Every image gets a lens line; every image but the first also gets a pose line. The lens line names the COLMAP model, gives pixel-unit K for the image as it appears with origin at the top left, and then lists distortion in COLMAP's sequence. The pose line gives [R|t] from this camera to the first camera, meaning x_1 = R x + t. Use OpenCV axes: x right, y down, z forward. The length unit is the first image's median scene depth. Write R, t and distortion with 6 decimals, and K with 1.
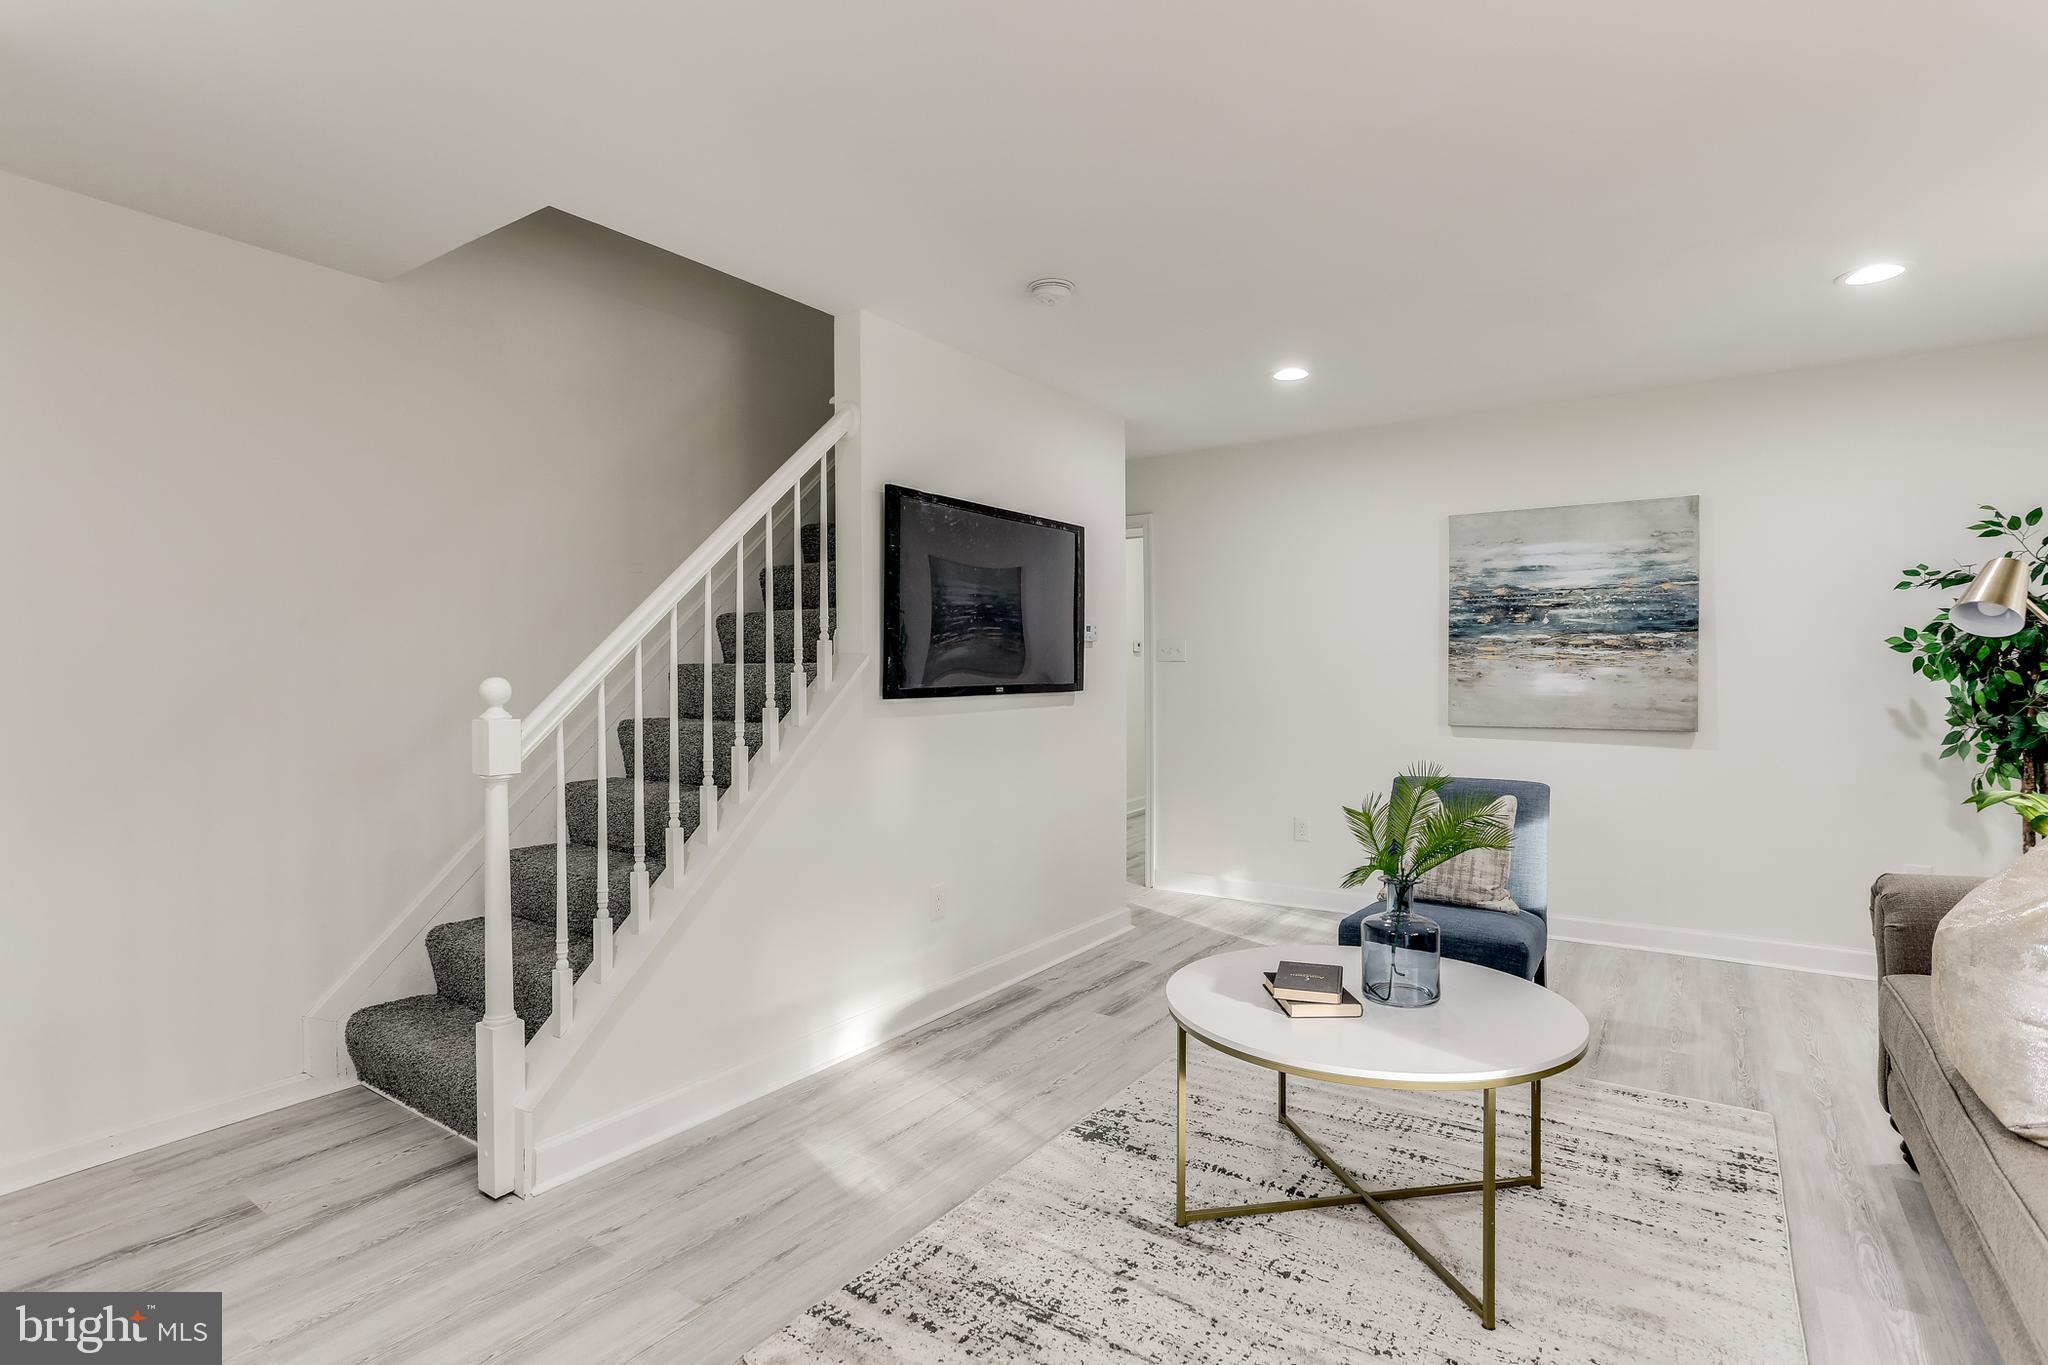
lens RADIAL K [[1008.3, 0, 1024.7], [0, 1008.3, 672.2], [0, 0, 1]] dist [-0.036591, 0.013615]
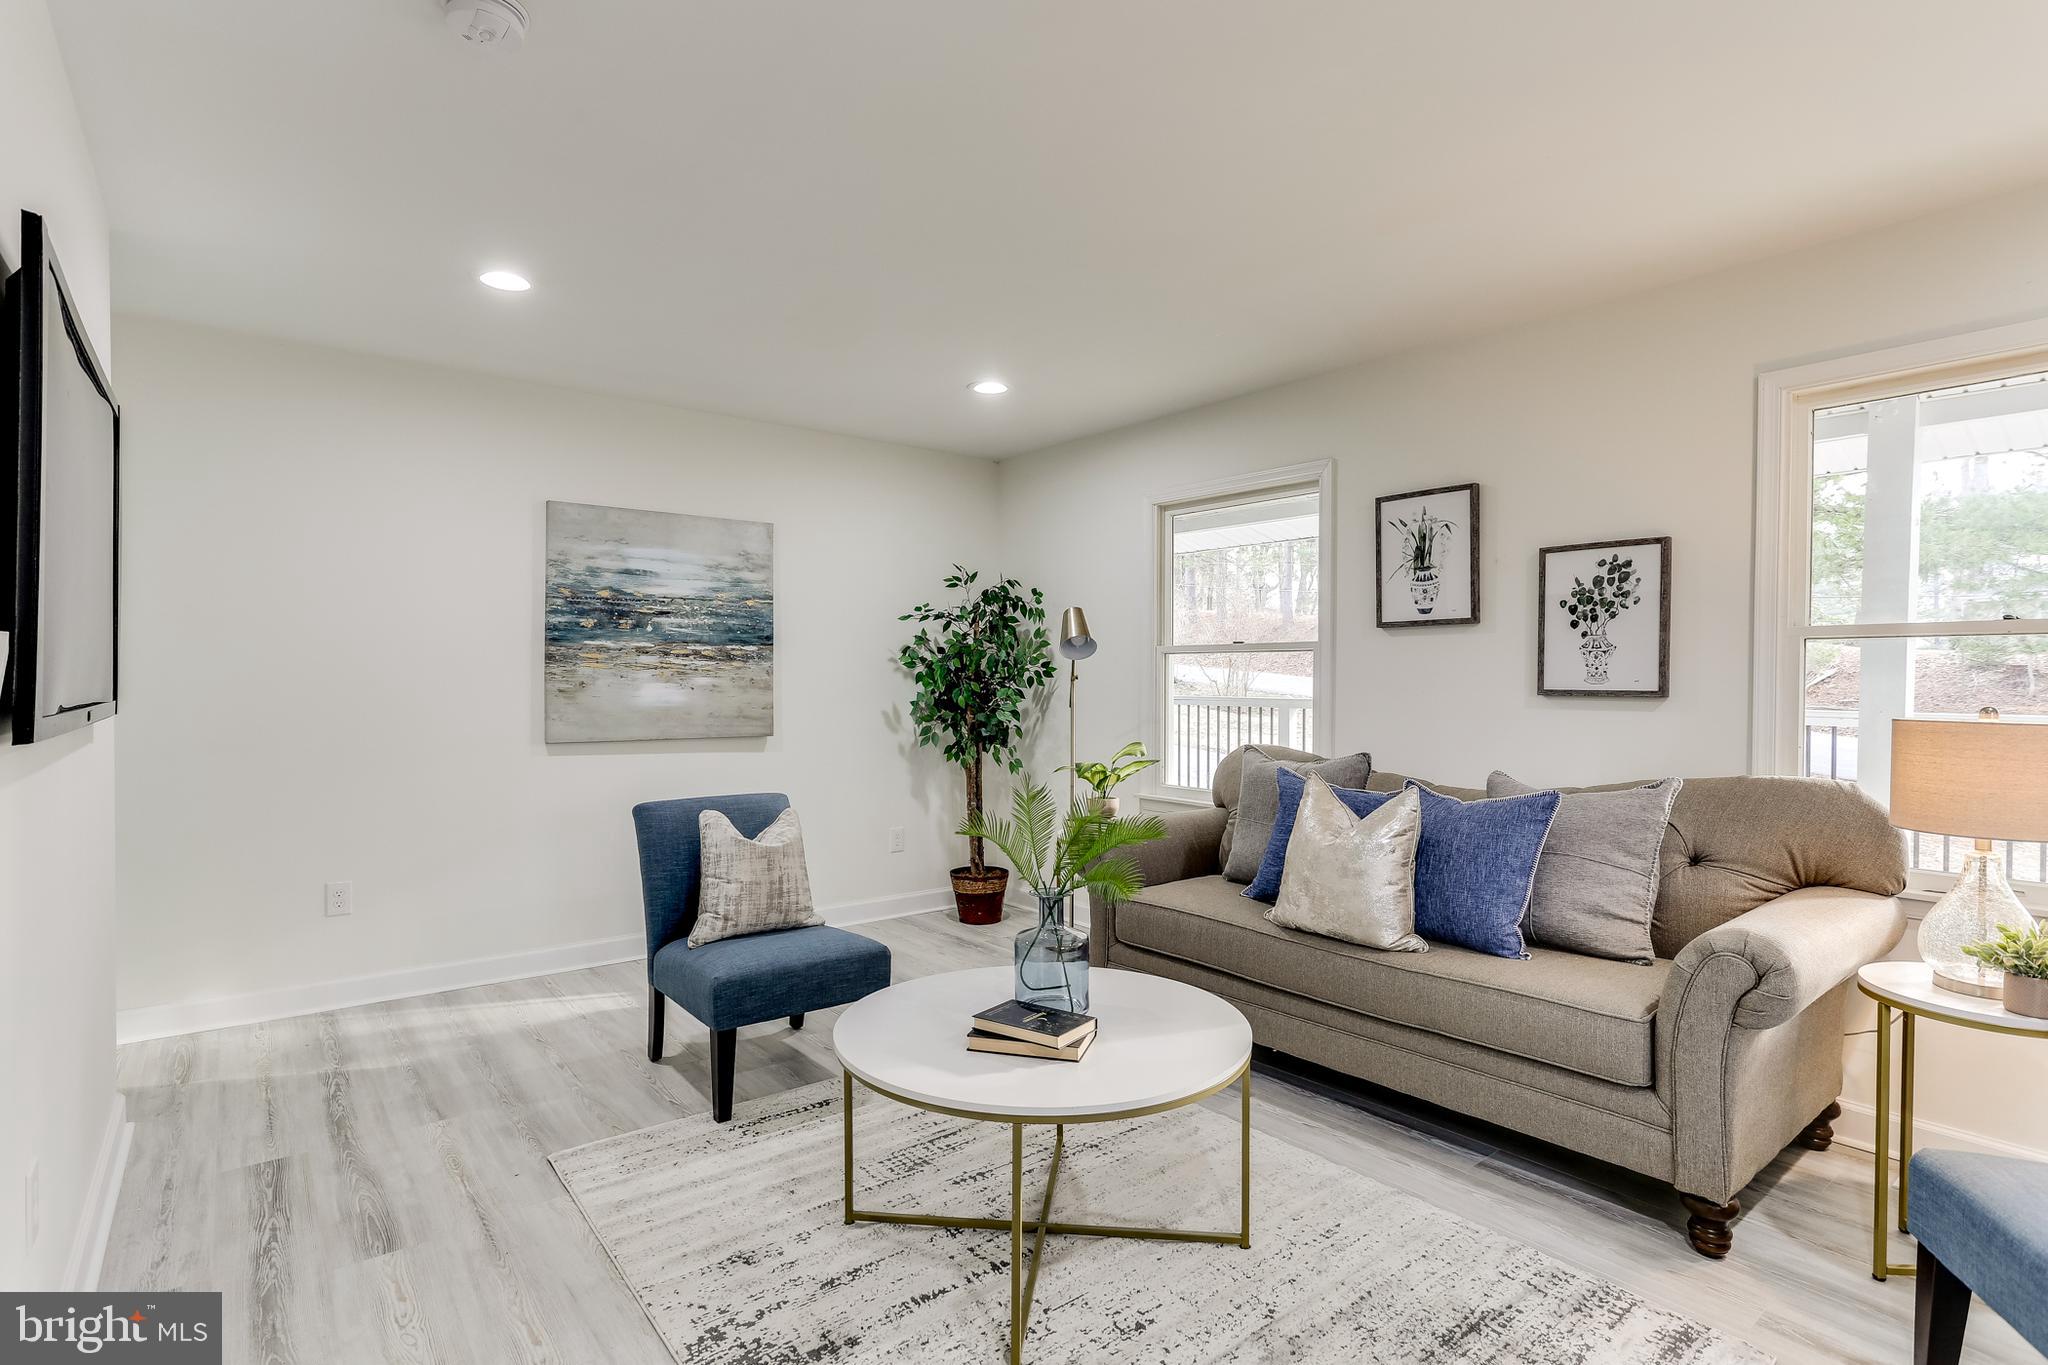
lens RADIAL K [[1008.3, 0, 1020.1], [0, 1008.3, 692.9], [0, 0, 1]] dist [-0.036591, 0.013615]
pose [[0.292668, -0.007560, 0.956184, -0.305633], [-0.004010, 0.999950, 0.009134, 0.000342], [-0.956206, -0.006508, 0.292623, 0.386121]]
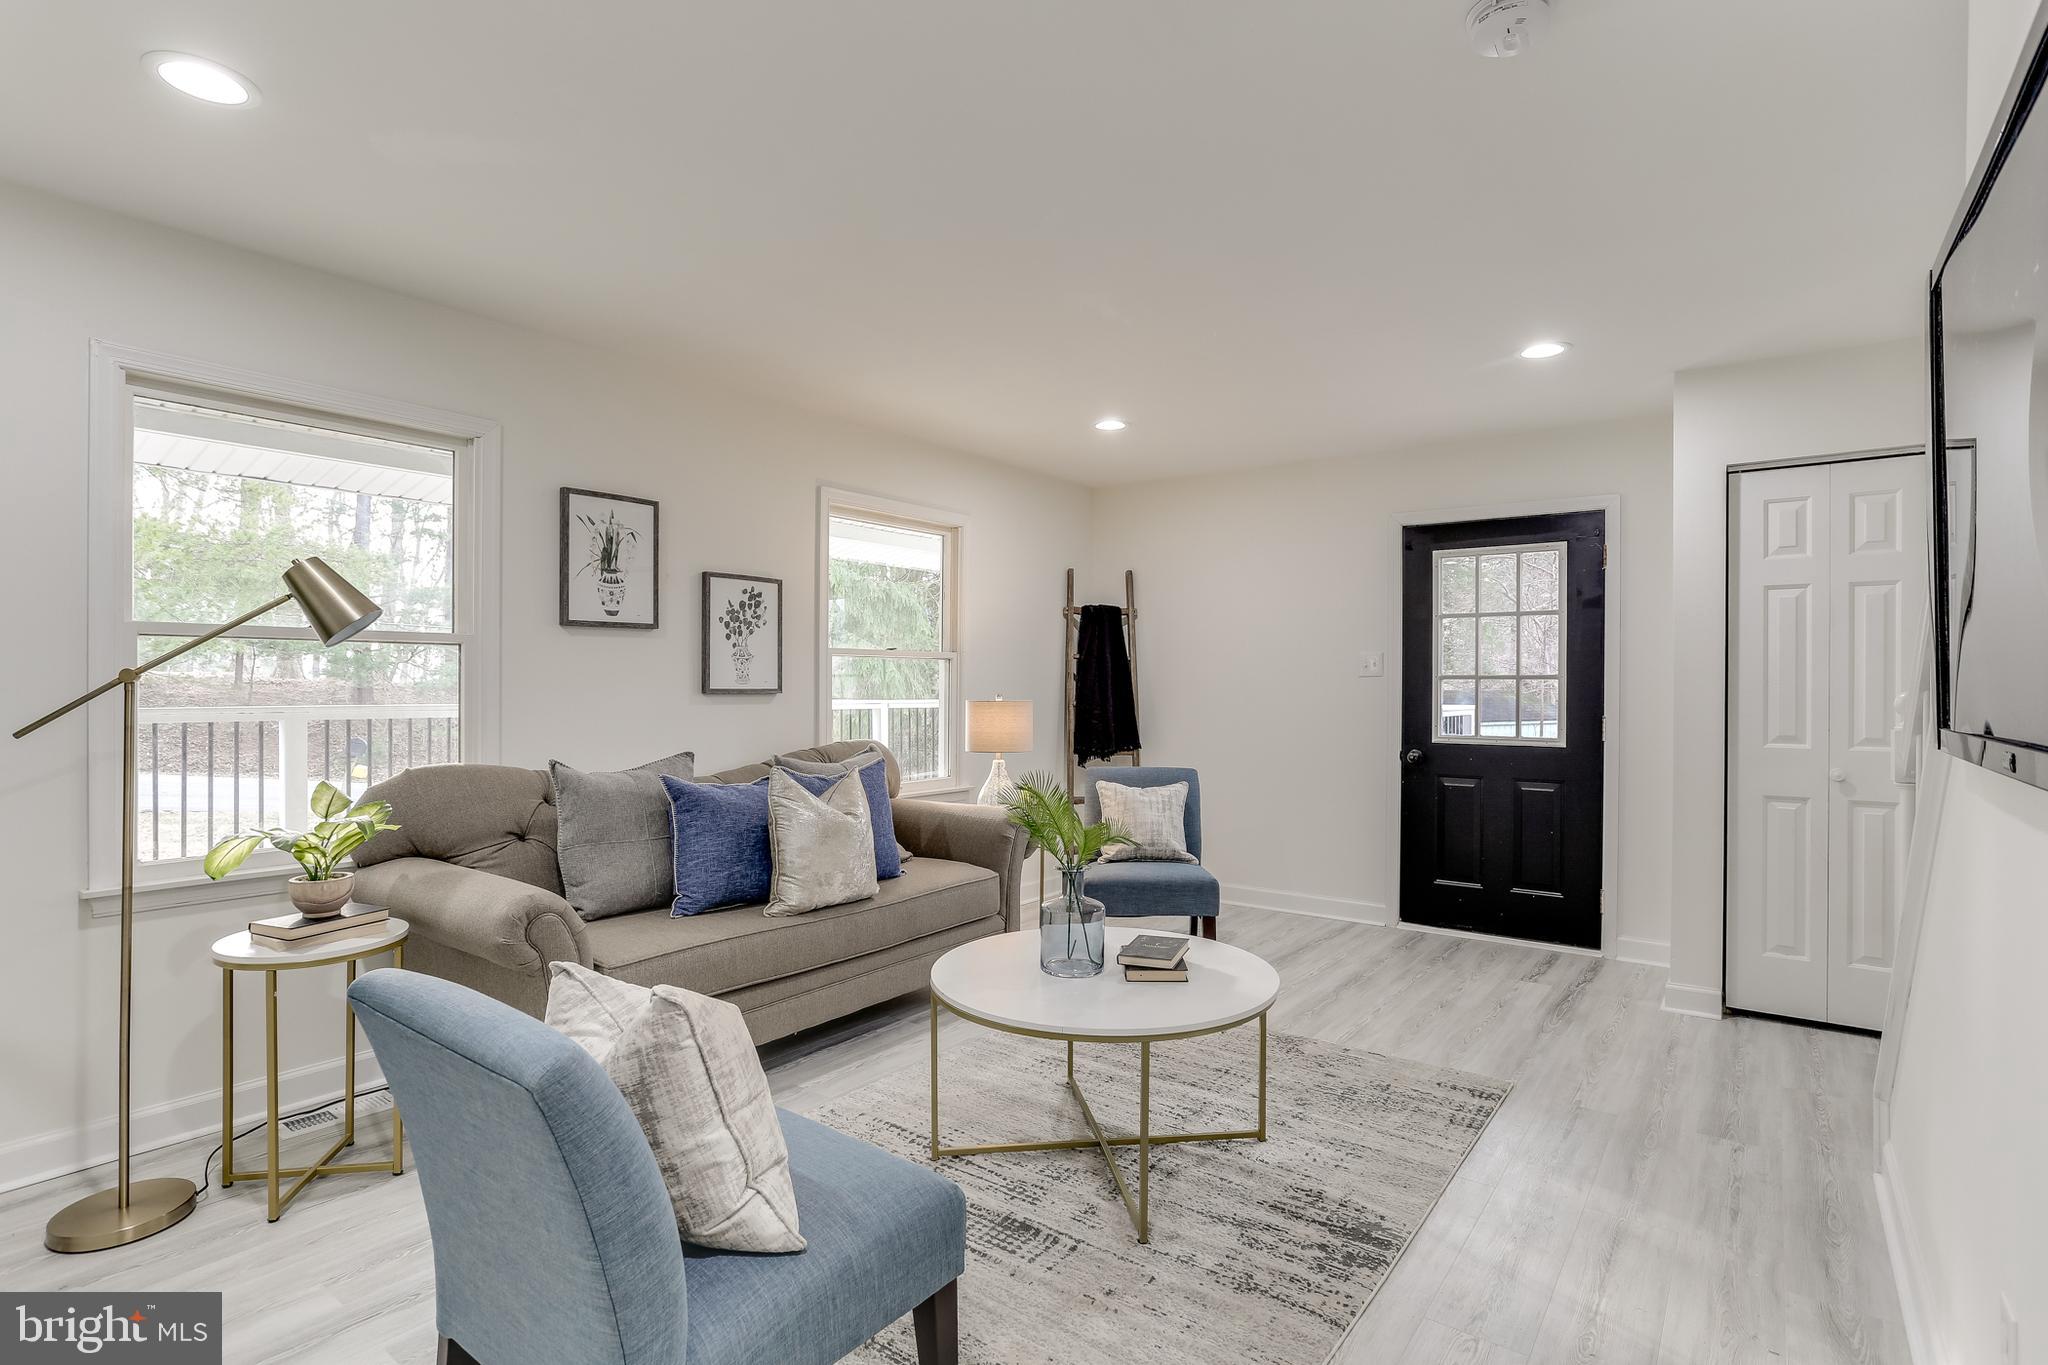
lens RADIAL K [[1008.3, 0, 1014.8], [0, 1008.3, 680.1], [0, 0, 1]] dist [-0.036591, 0.013615]
pose [[-0.998132, 0.000820, 0.061095, 0.192546], [0.000640, 0.999995, -0.002963, -0.001870], [-0.061097, -0.002919, -0.998128, 1.124701]]
